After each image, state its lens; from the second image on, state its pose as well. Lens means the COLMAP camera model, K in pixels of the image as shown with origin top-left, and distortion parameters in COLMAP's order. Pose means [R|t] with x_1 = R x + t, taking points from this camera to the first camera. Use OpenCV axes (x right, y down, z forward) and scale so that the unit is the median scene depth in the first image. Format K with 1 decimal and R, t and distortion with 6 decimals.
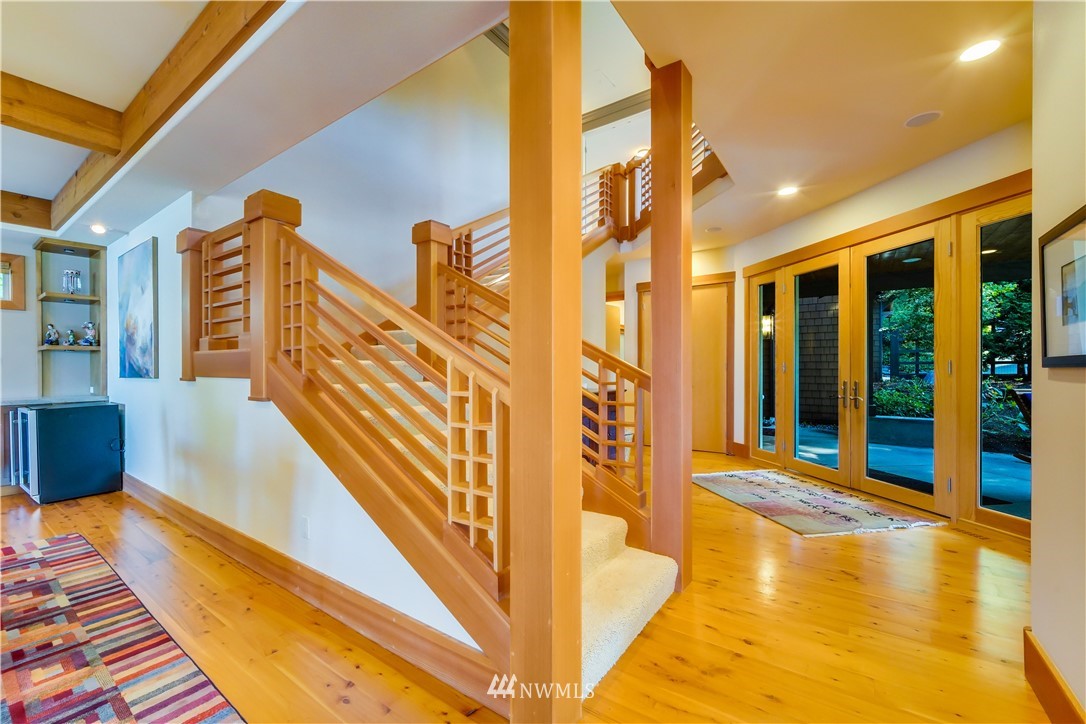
lens RADIAL K [[442.8, 0, 539.9], [0, 442.8, 364.1], [0, 0, 1]] dist [0.000134, 0.000452]
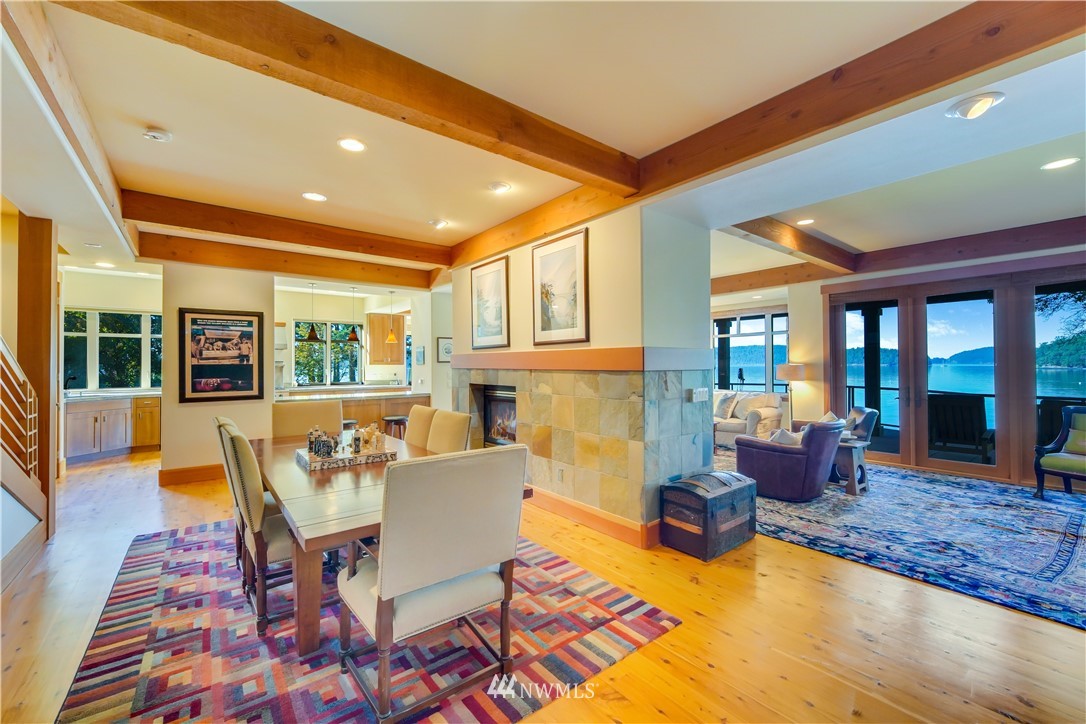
lens RADIAL K [[442.8, 0, 539.9], [0, 442.8, 364.1], [0, 0, 1]] dist [0.000134, 0.000452]
pose [[-0.958806, 0.008582, 0.283932, -1.803660], [0.006012, 0.999933, -0.009921, -0.038928], [-0.283998, -0.007805, -0.958793, 1.411072]]
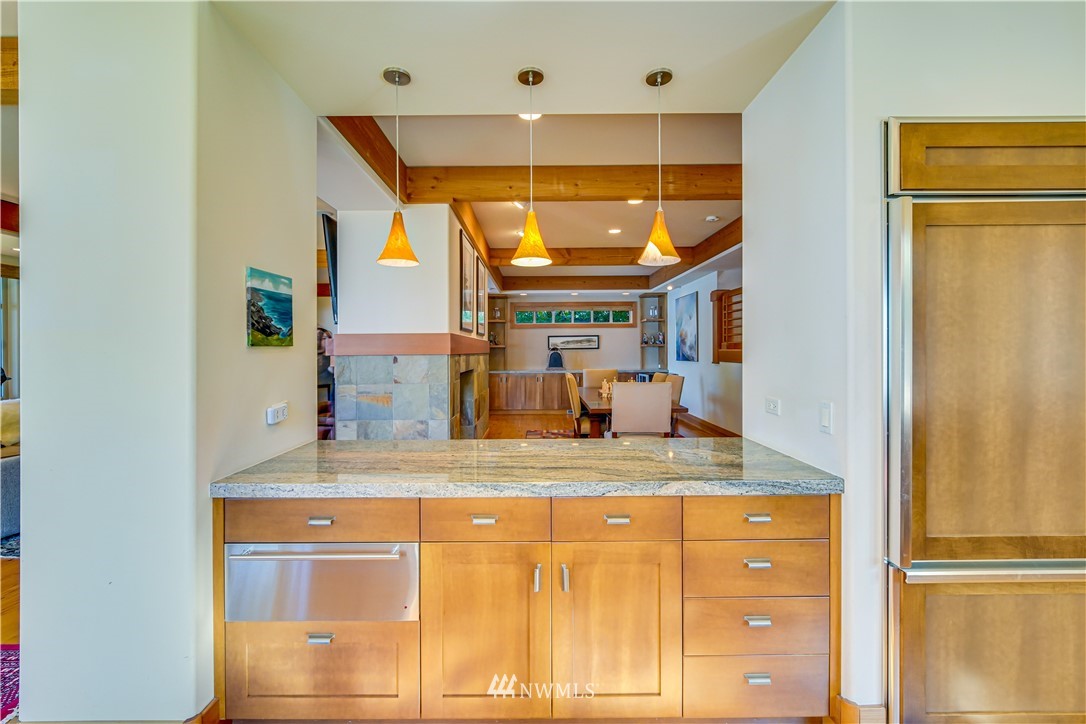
lens RADIAL K [[442.8, 0, 539.9], [0, 442.8, 364.1], [0, 0, 1]] dist [0.000134, 0.000452]
pose [[0.578065, 0.022300, -0.815686, 0.510157], [0.010613, 0.999336, 0.034842, -0.047576], [0.815922, -0.028798, 0.577444, -1.047568]]
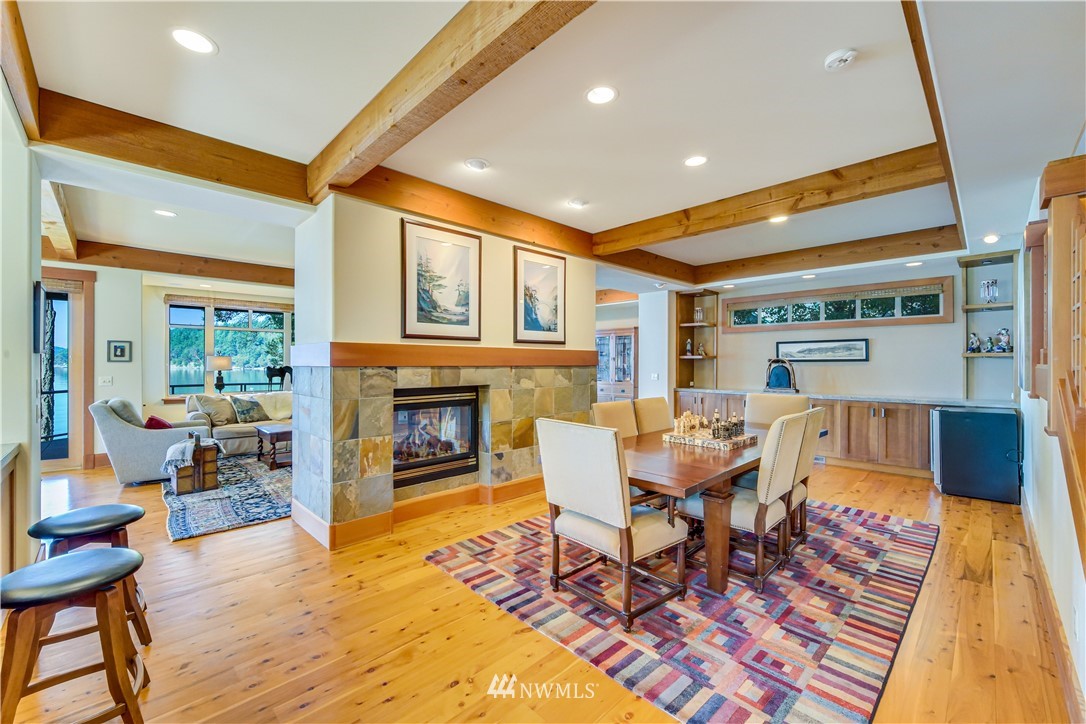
lens RADIAL K [[442.8, 0, 539.9], [0, 442.8, 364.1], [0, 0, 1]] dist [0.000134, 0.000452]
pose [[-0.171085, 0.007729, -0.985226, 0.279537], [0.007360, 0.999951, 0.006567, -0.052330], [0.985229, -0.006128, -0.171134, 0.245888]]
